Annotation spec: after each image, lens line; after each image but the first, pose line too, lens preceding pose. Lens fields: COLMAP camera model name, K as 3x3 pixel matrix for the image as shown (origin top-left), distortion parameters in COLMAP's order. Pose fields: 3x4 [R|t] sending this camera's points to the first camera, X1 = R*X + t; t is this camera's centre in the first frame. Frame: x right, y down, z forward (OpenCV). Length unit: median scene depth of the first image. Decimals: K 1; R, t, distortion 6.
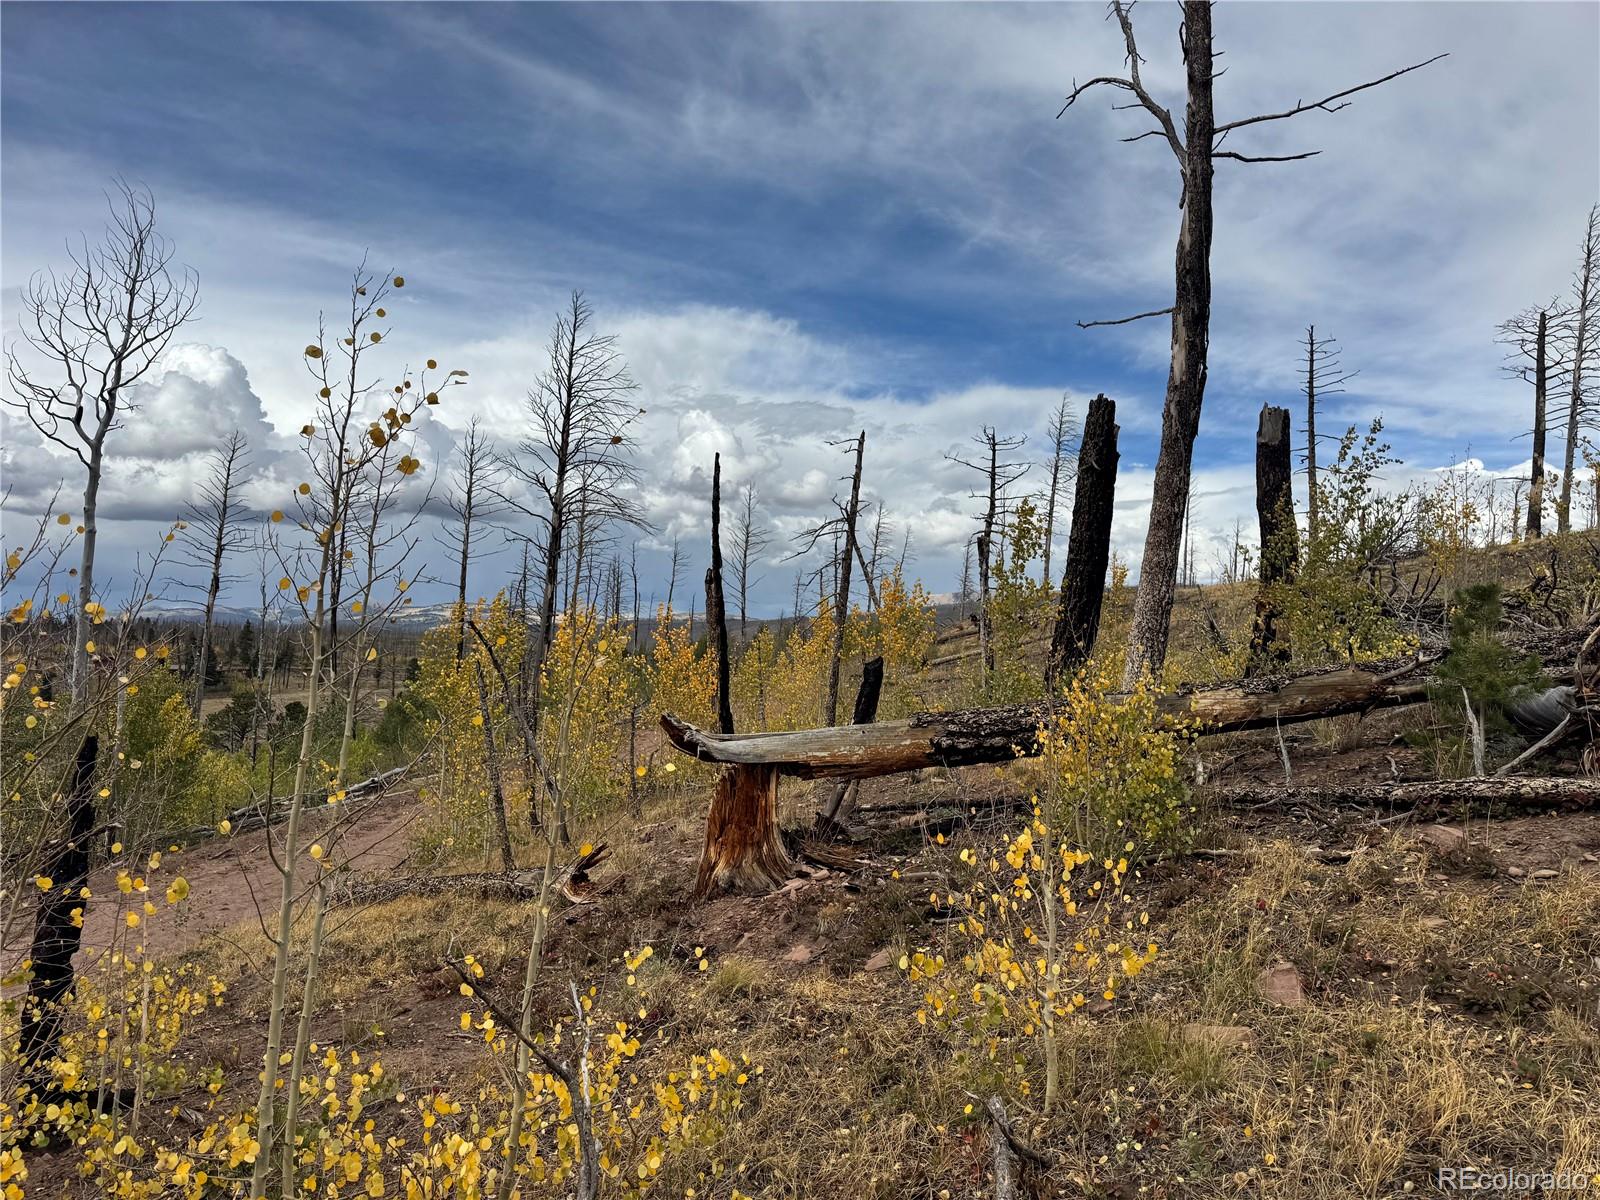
lens RADIAL K [[1124.6, 0, 813.6], [0, 1124.6, 608.0], [0, 0, 1]] dist [0.047956, -0.049607]
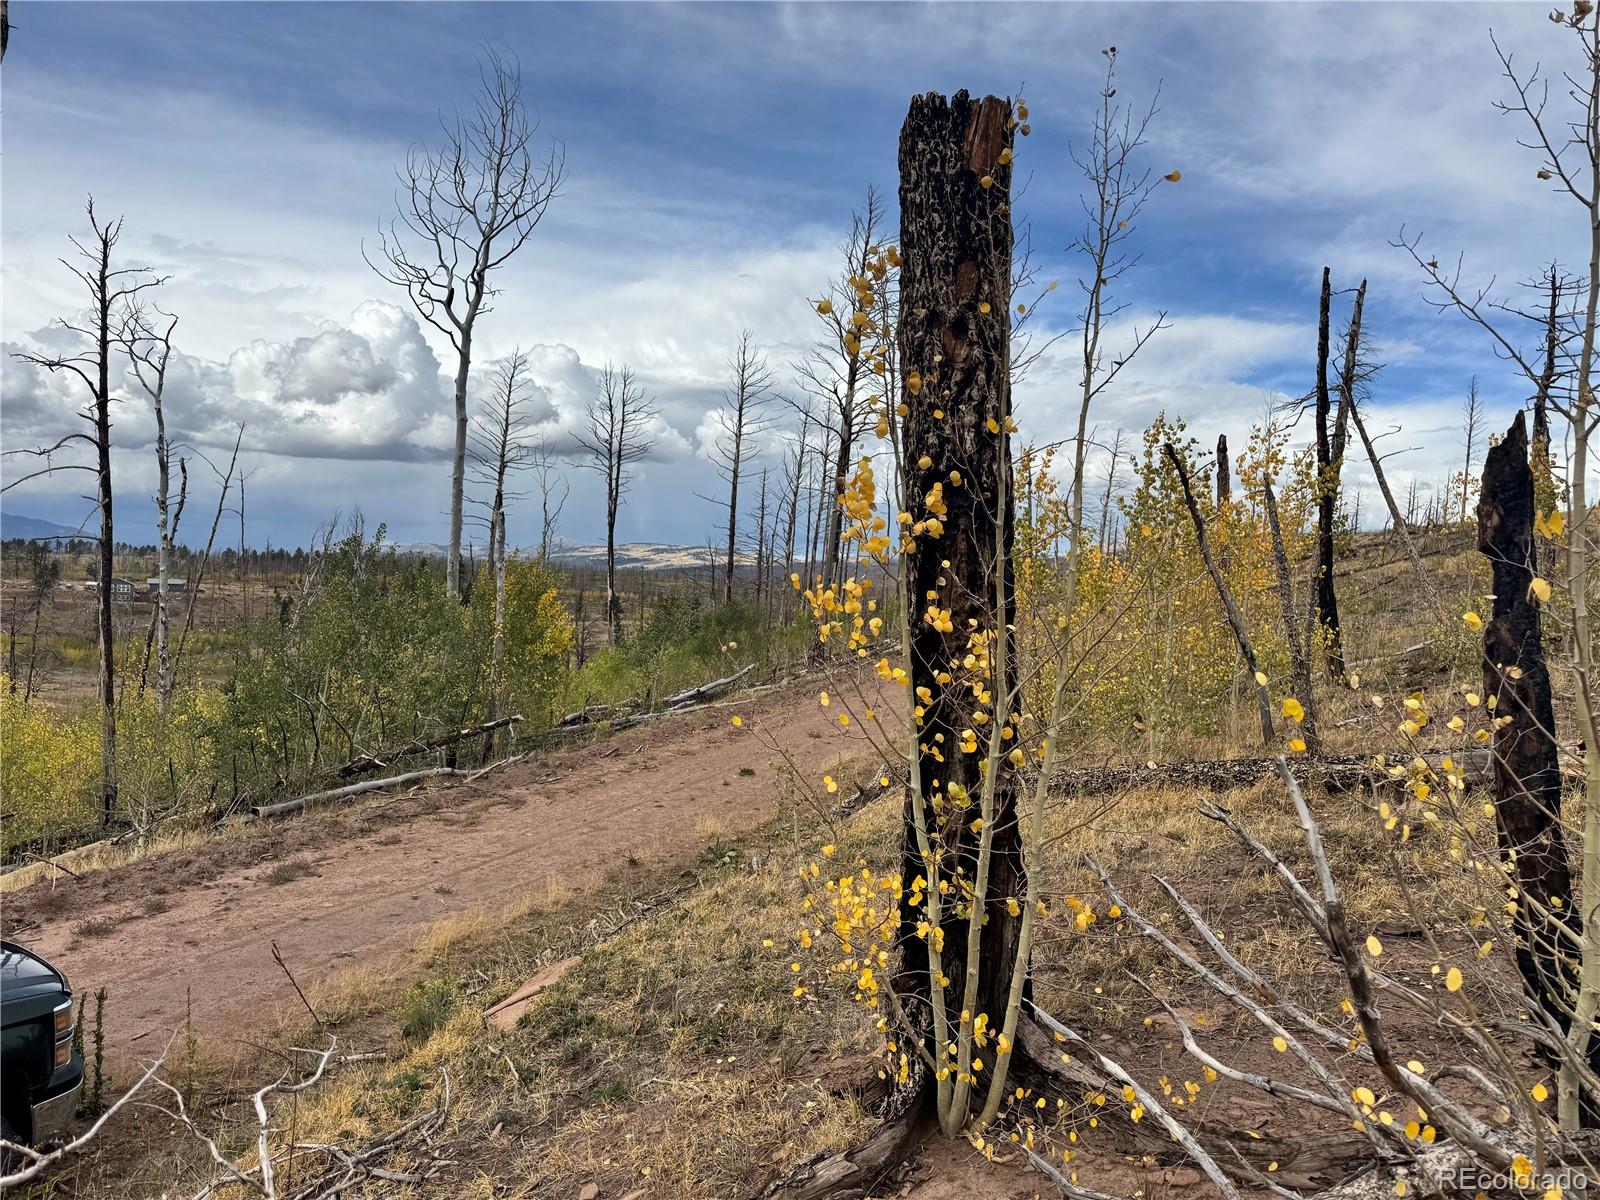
lens RADIAL K [[1124.6, 0, 808.8], [0, 1124.6, 604.8], [0, 0, 1]] dist [0.047956, -0.049607]
pose [[0.987881, 0.021245, -0.153753, -0.110999], [-0.014098, 0.998775, 0.047428, 0.023187], [0.154572, -0.044686, 0.986970, 0.051195]]
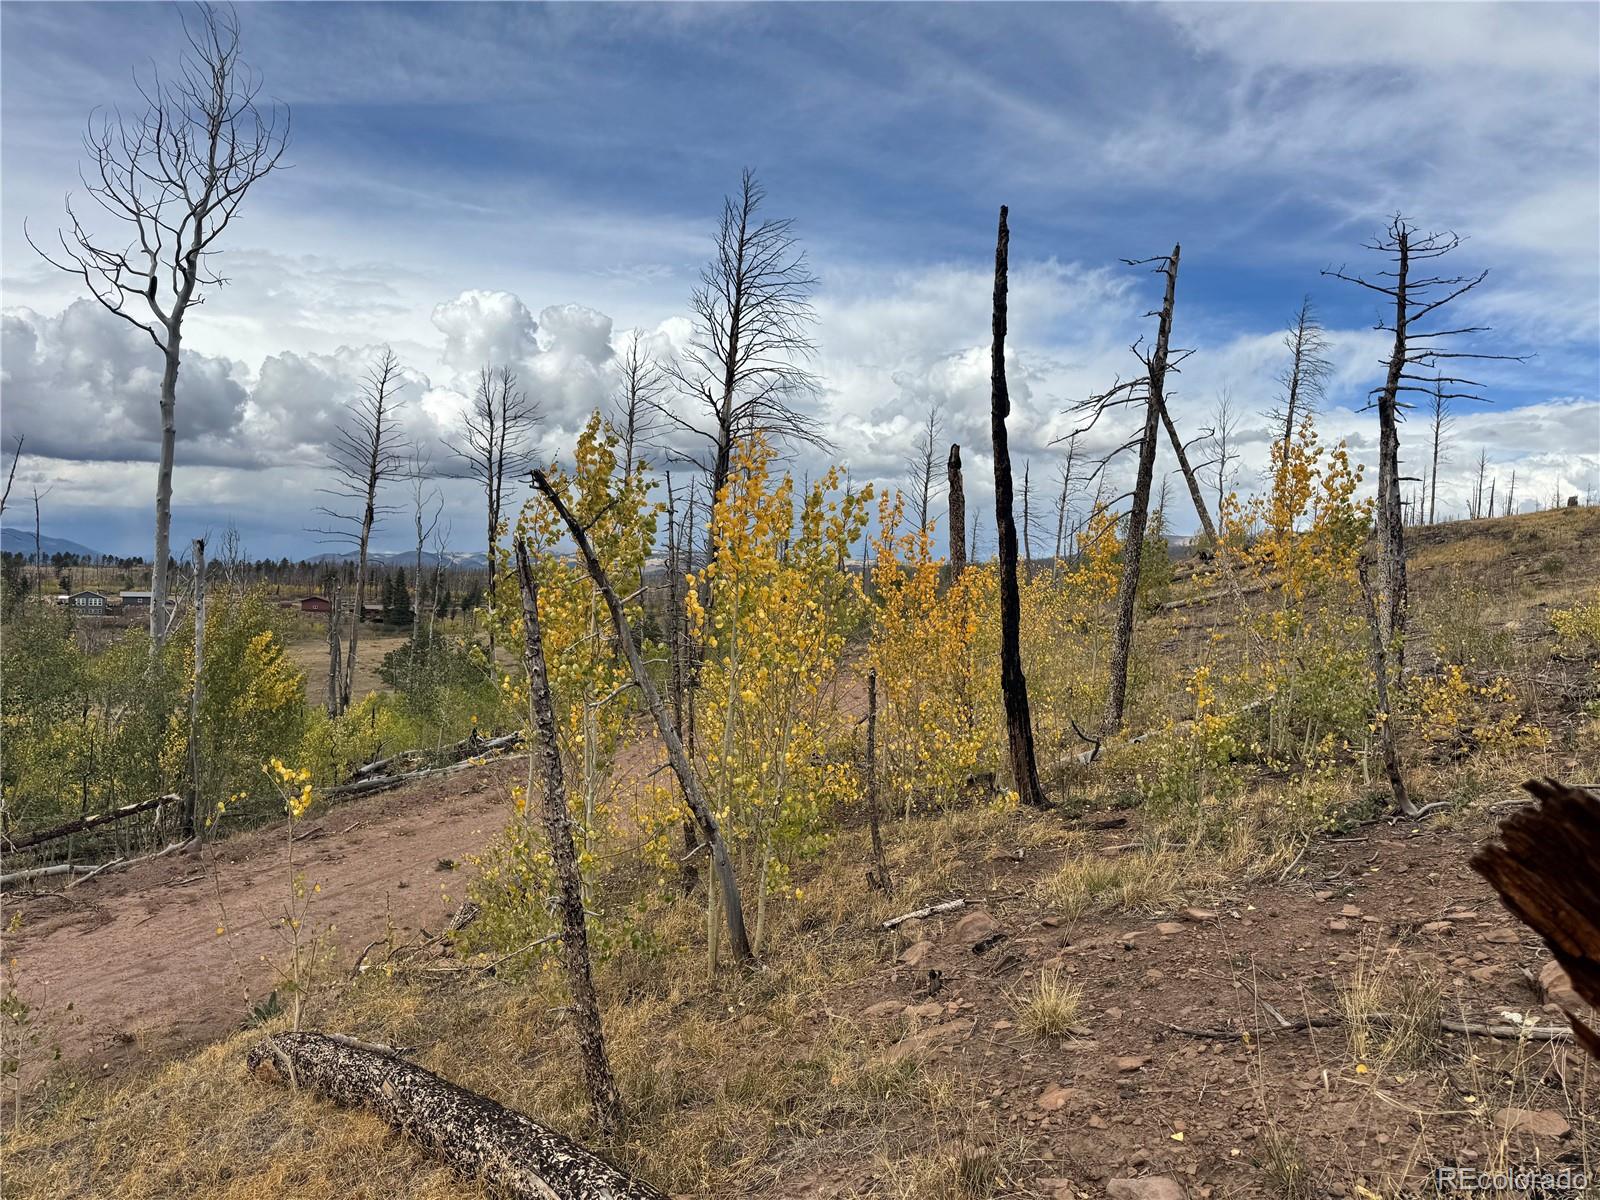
lens RADIAL K [[1124.6, 0, 800.9], [0, 1124.6, 582.7], [0, 0, 1]] dist [0.047956, -0.049607]
pose [[0.987770, 0.006284, -0.155794, -0.033689], [-0.002349, 0.999674, 0.025426, 0.011613], [0.155903, -0.024750, 0.987462, 0.150769]]
